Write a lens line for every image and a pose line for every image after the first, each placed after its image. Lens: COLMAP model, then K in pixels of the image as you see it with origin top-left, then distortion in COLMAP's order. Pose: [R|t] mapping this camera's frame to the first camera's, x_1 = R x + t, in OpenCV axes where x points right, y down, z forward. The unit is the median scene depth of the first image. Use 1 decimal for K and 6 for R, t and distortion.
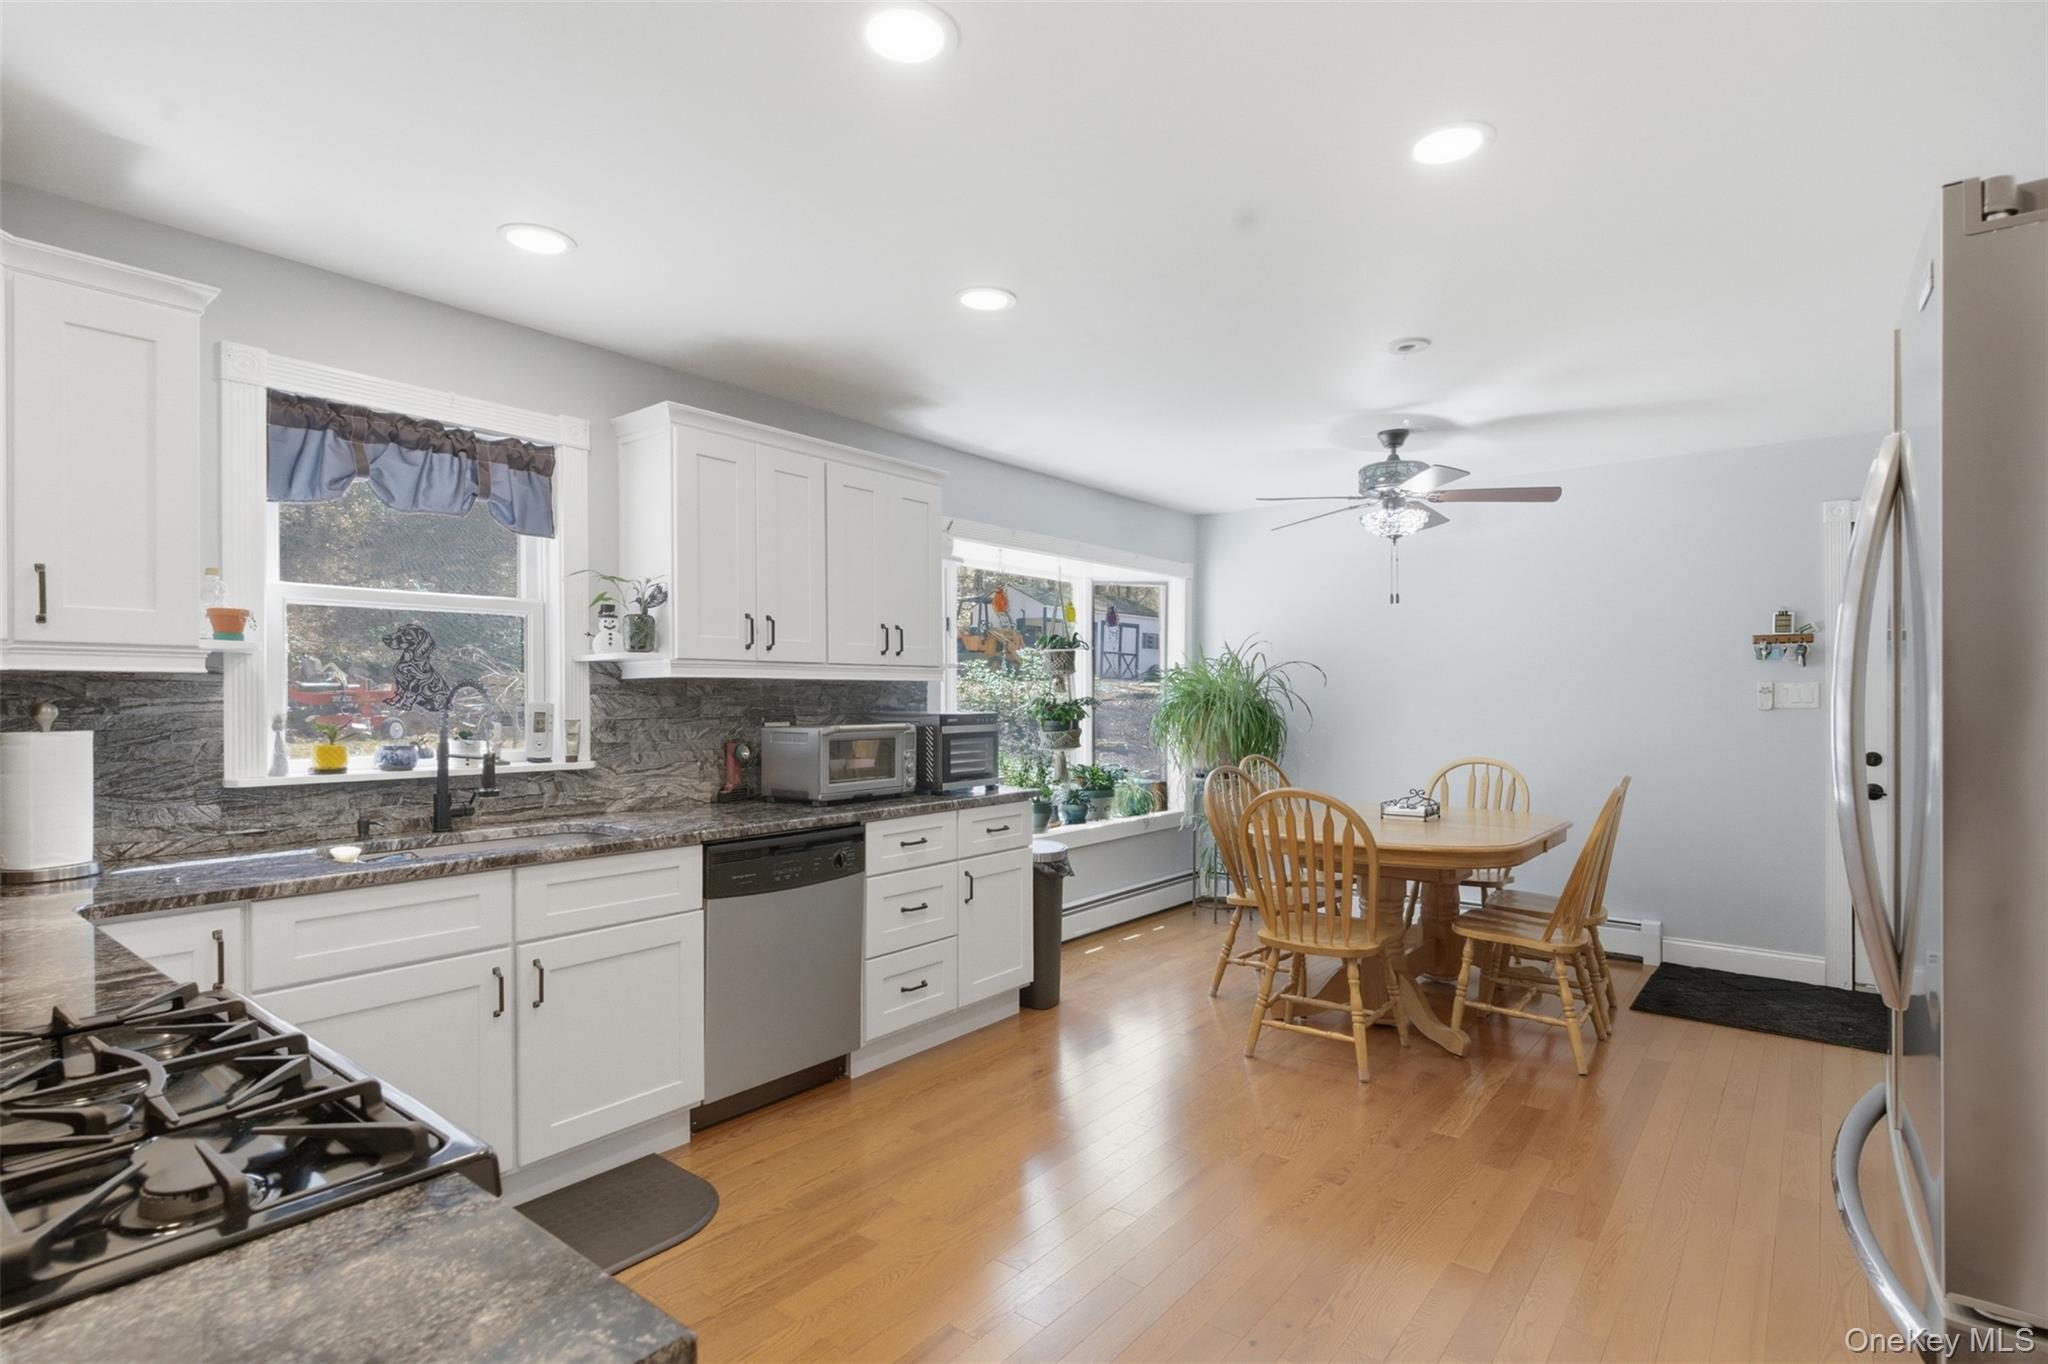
lens RADIAL K [[1014.5, 0, 1023.2], [0, 1014.5, 677.6], [0, 0, 1]] dist [0.000286, -0.000131]
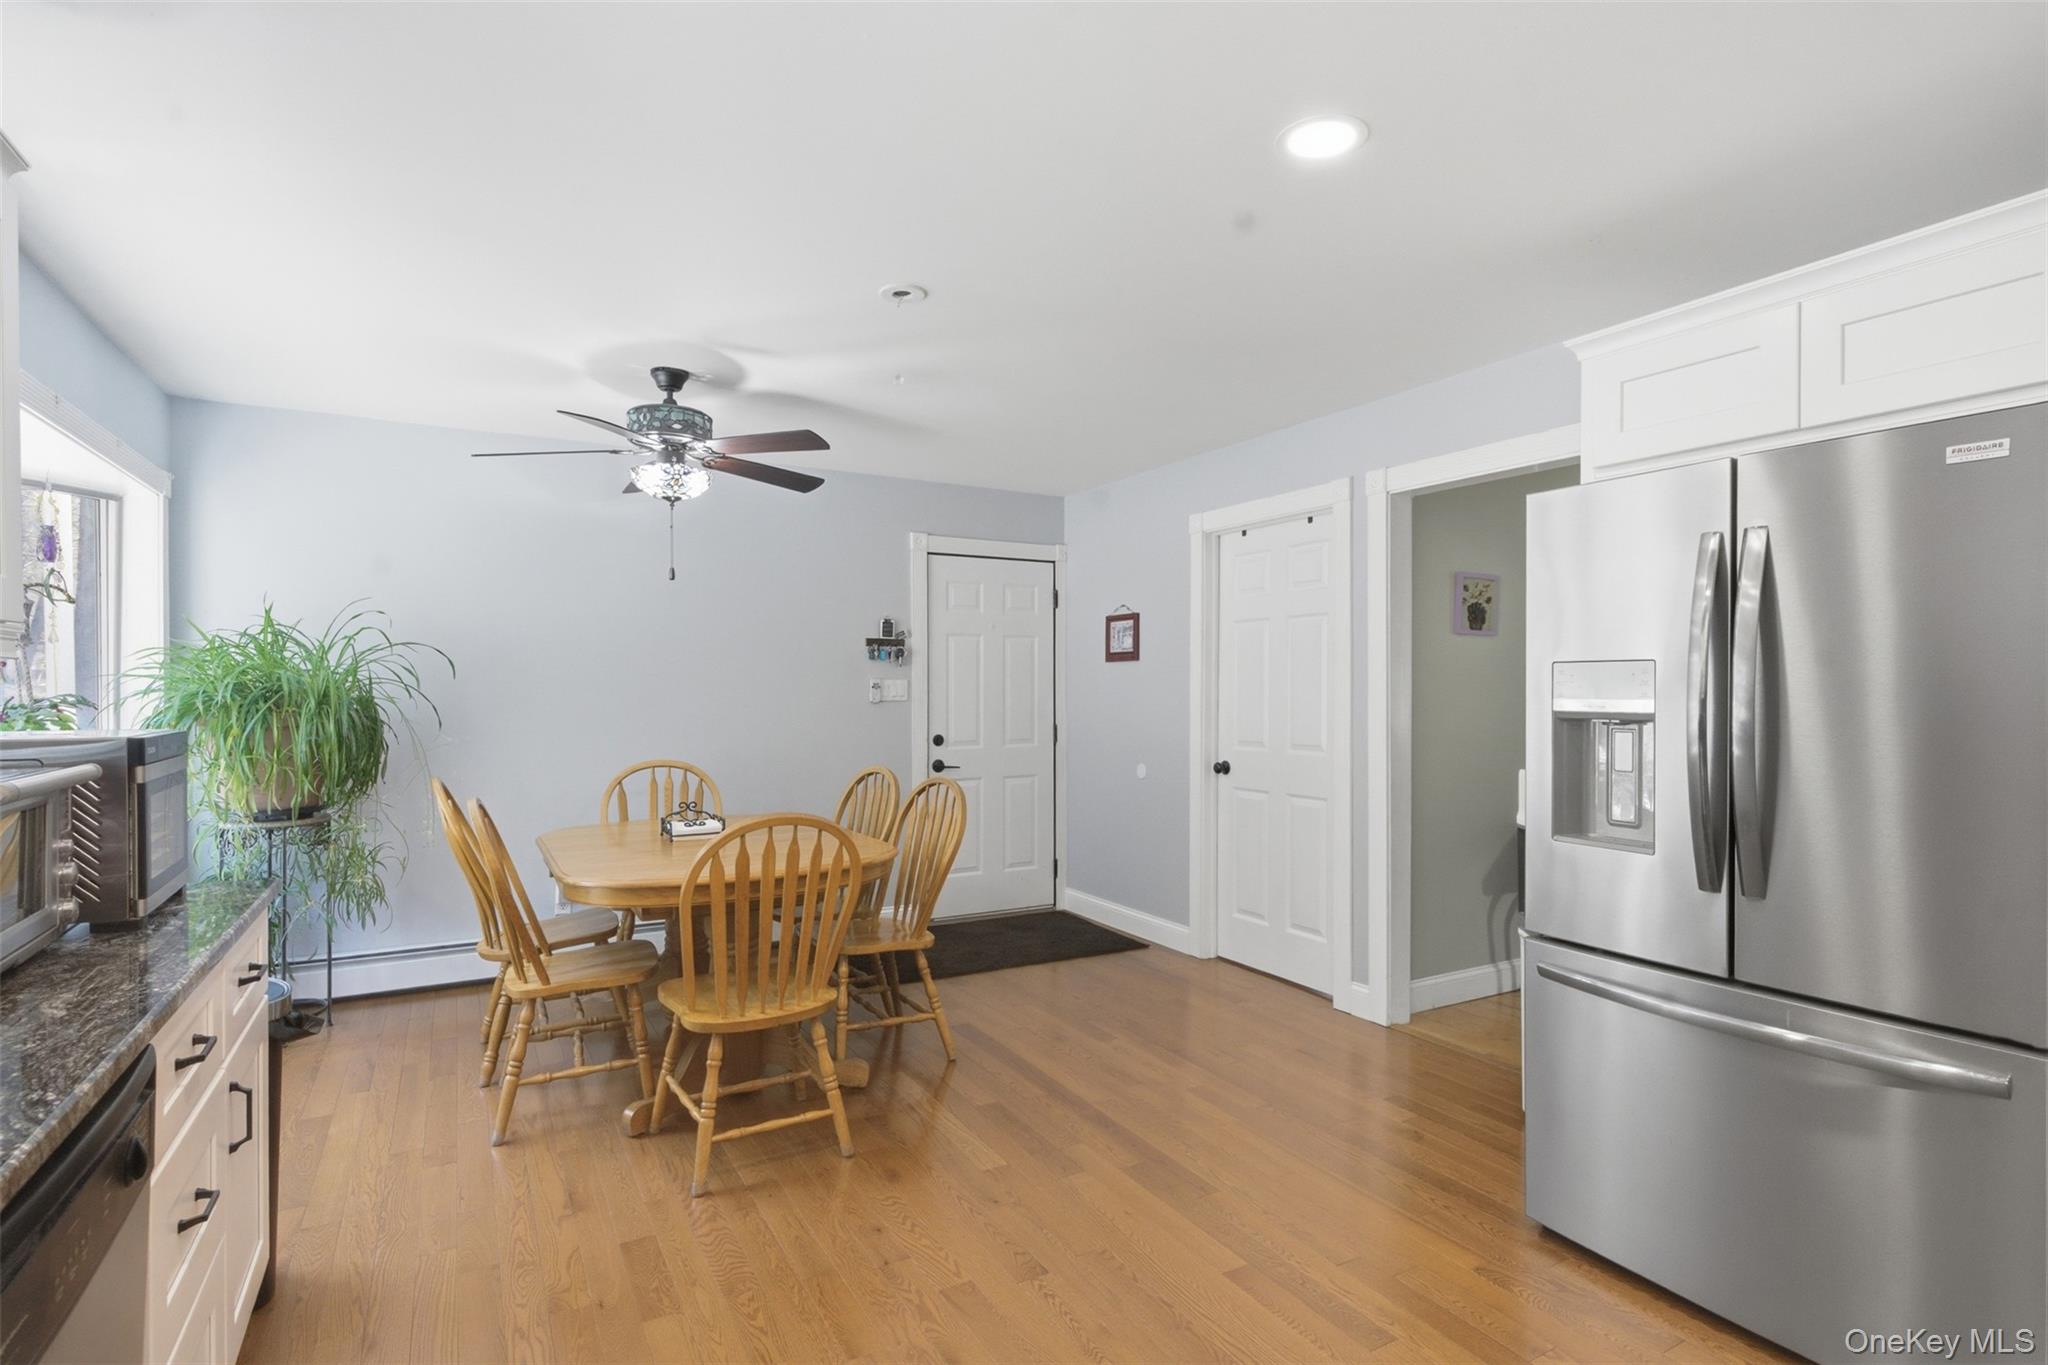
lens RADIAL K [[998.1, 0, 1022.0], [0, 998.1, 664.8], [0, 0, 1]] dist [0.000761, -0.000145]
pose [[0.368451, 0.025803, 0.929289, -0.282842], [-0.013634, 0.999657, -0.022351, 0.012157], [-0.929547, -0.004435, 0.368677, 0.433458]]
